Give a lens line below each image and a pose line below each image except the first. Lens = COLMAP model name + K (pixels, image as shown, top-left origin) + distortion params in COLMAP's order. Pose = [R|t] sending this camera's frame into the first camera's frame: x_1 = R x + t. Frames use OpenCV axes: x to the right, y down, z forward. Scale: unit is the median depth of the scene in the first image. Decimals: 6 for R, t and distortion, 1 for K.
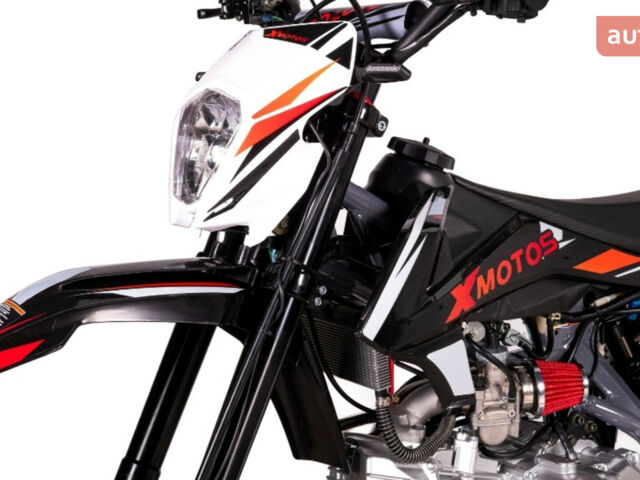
lens RADIAL K [[1494.4, 0, 314.8], [0, 1494.4, 237.7], [0, 0, 1]] dist [0.093957, 0.000000]
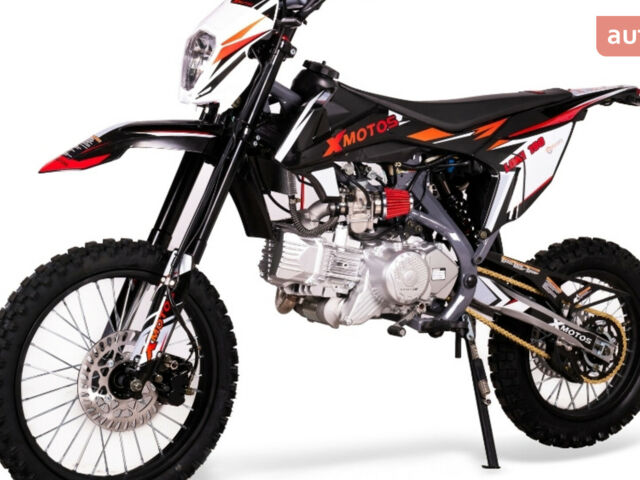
lens RADIAL K [[1494.4, 0, 326.6], [0, 1494.4, 242.4], [0, 0, 1]] dist [0.093957, 0.000000]
pose [[0.998854, 0.025588, -0.040450, 0.162561], [-0.024785, 0.999488, 0.020220, 0.120123], [0.040946, -0.019195, 0.998977, -0.841390]]
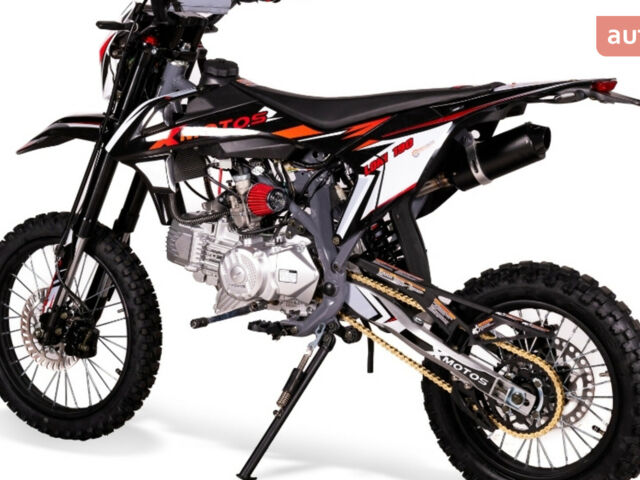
lens RADIAL K [[1494.4, 0, 316.7], [0, 1494.4, 237.0], [0, 0, 1]] dist [0.093957, 0.000000]
pose [[0.439928, 0.111252, -0.891115, 1.896684], [-0.070204, 0.993520, 0.089379, -0.020758], [0.895285, 0.023240, 0.444888, 0.287106]]
